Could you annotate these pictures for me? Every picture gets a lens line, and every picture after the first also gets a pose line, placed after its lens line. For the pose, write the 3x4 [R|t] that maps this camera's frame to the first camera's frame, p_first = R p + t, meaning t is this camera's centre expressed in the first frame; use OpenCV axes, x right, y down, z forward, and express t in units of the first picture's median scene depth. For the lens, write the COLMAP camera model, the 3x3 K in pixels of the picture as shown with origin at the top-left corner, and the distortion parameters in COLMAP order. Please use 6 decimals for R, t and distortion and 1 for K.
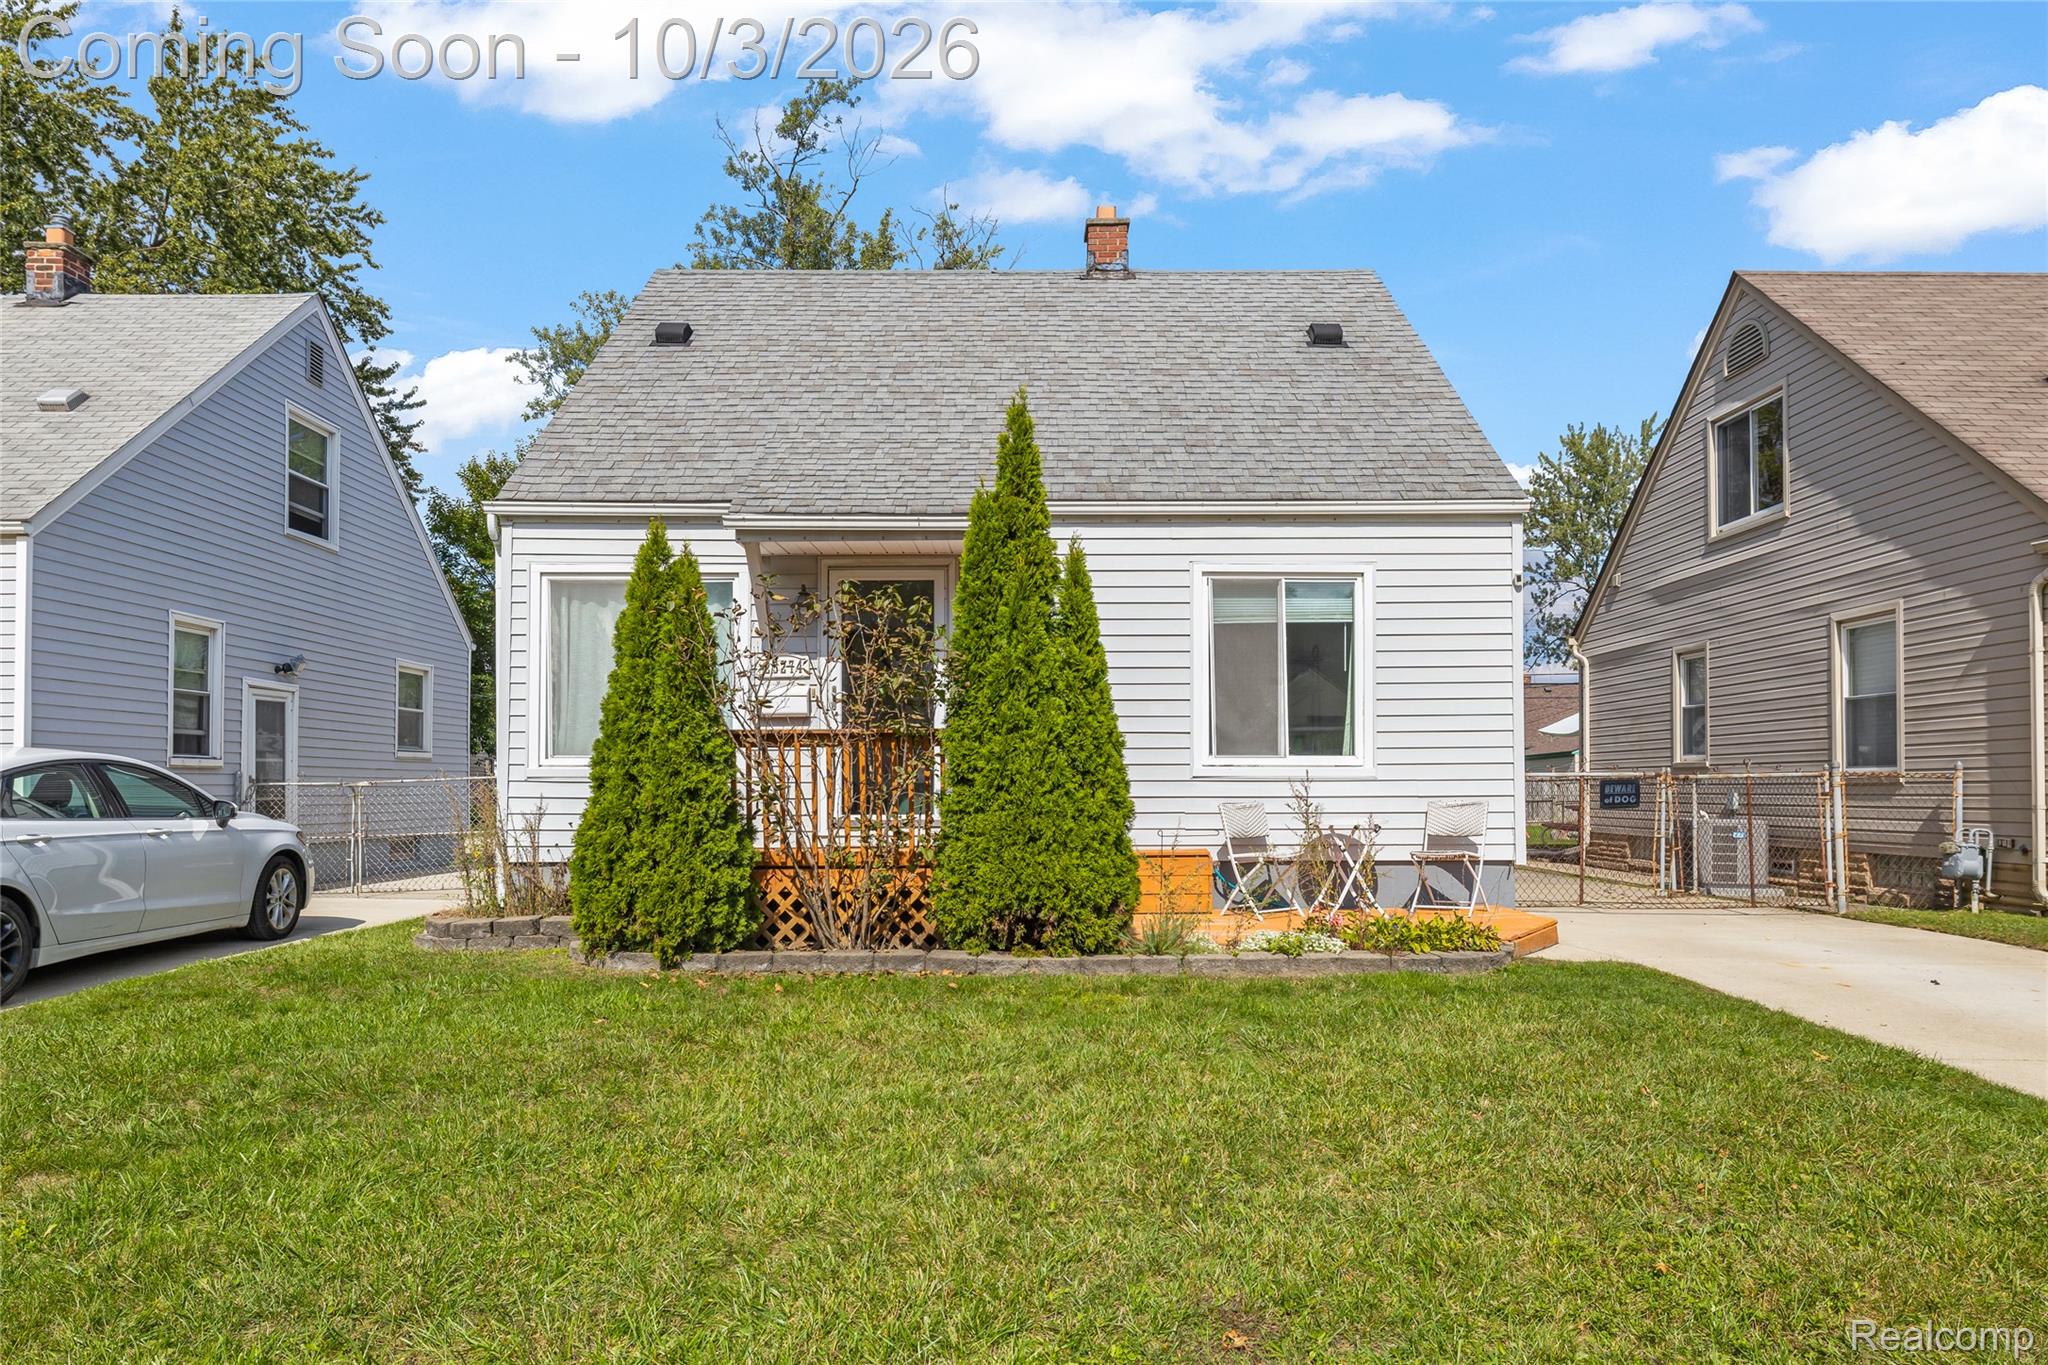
lens RADIAL K [[1252.2, 0, 1017.7], [0, 1252.2, 760.0], [0, 0, 1]] dist [-0.000595, -0.001391]
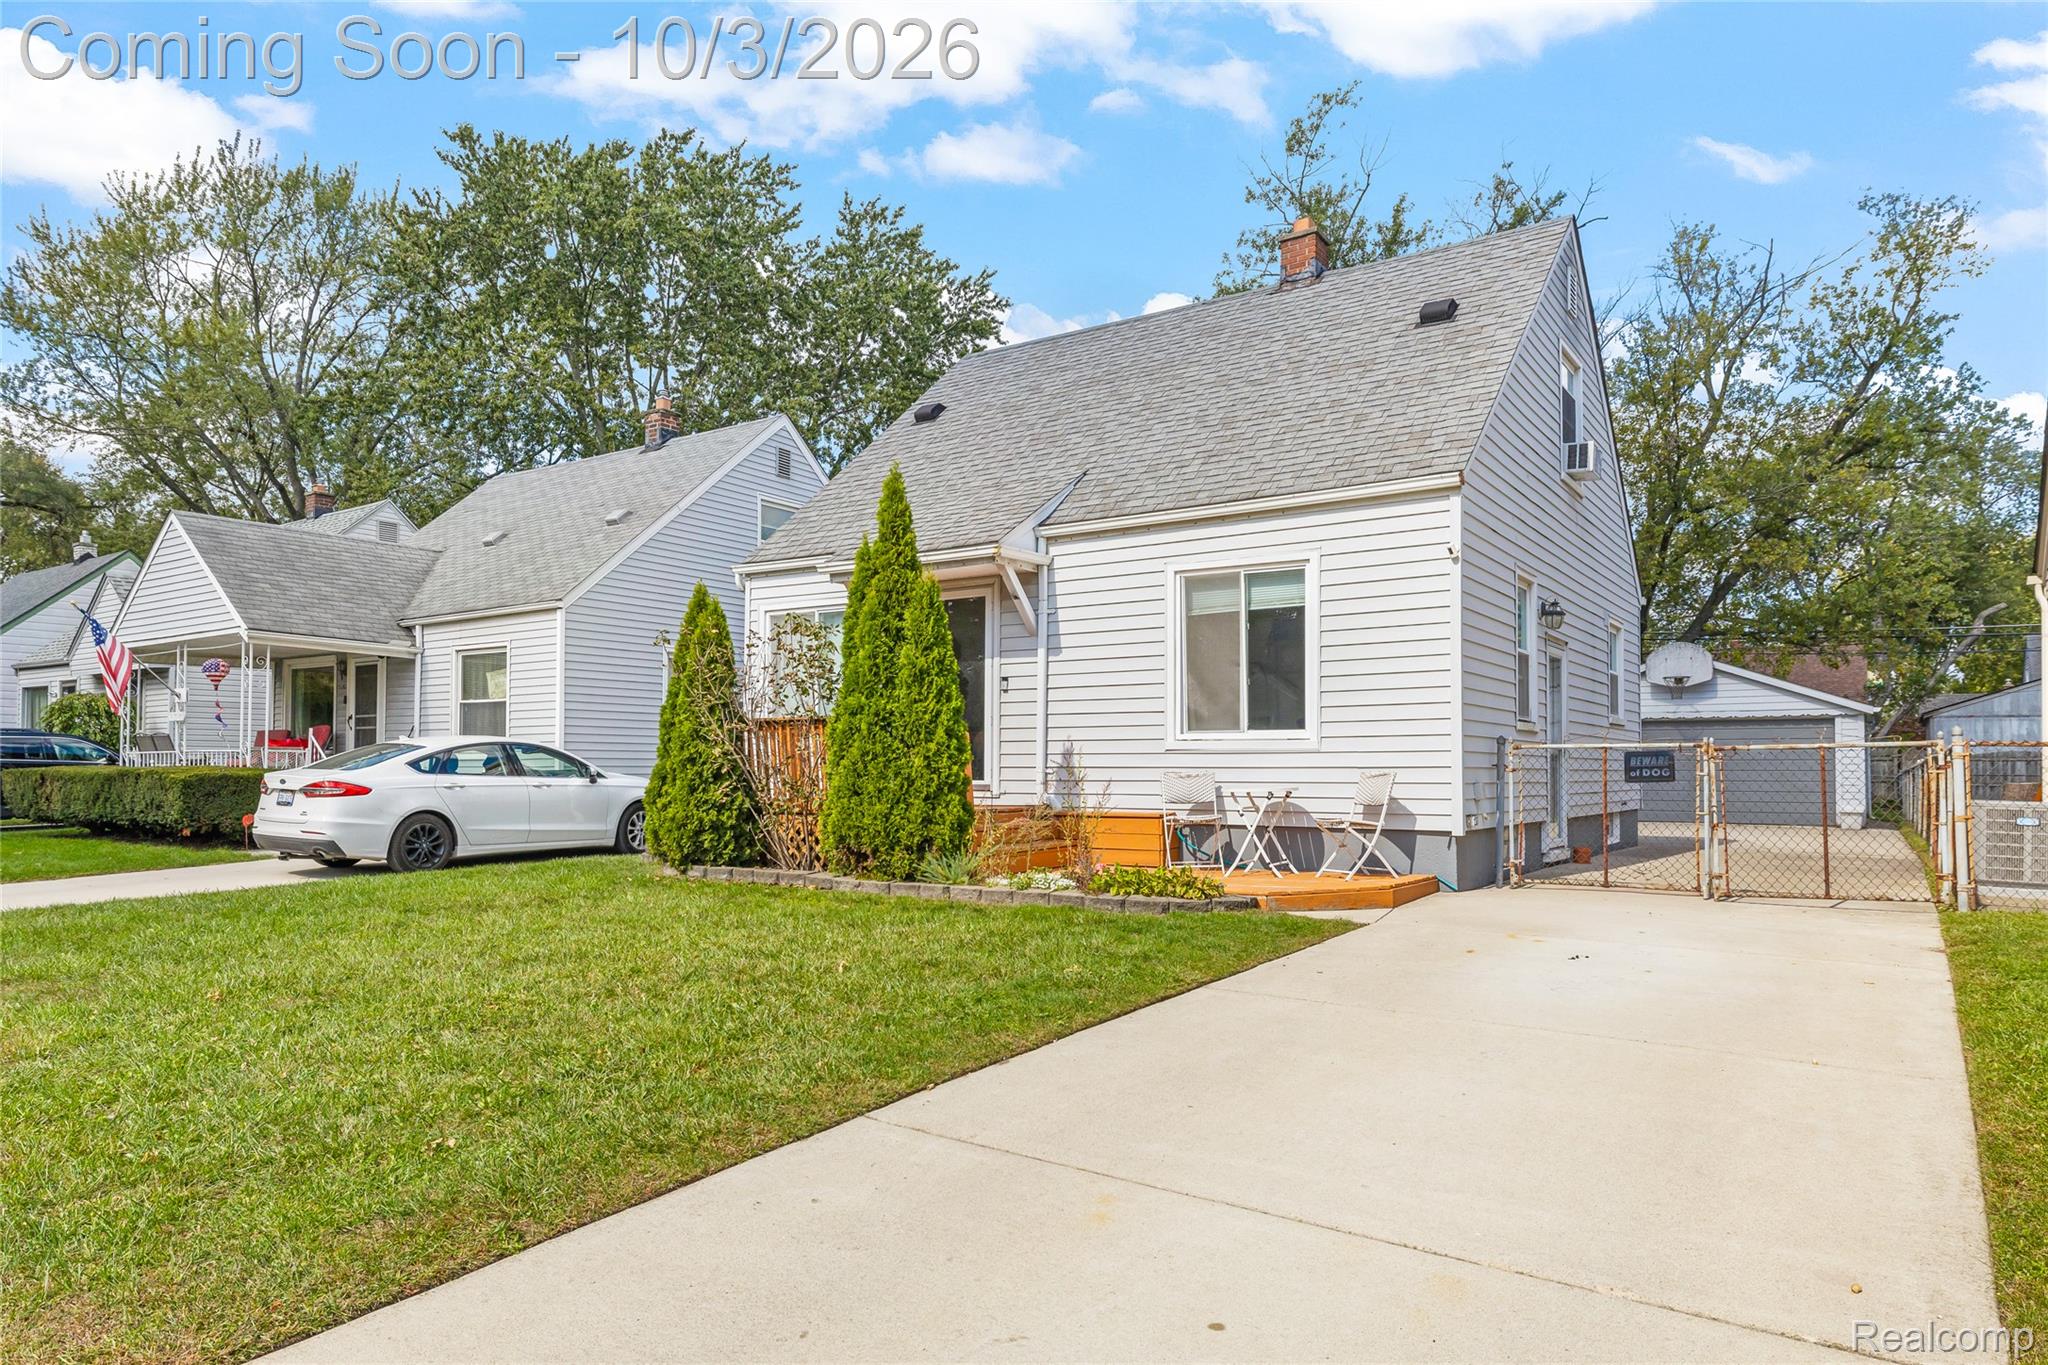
lens RADIAL K [[1252.2, 0, 1023.1], [0, 1252.2, 749.0], [0, 0, 1]] dist [-0.000595, -0.001391]
pose [[0.824333, -0.005440, -0.566079, 0.679674], [0.007814, 0.999968, 0.001769, 0.009365], [0.566051, -0.005882, 0.824349, -0.024732]]
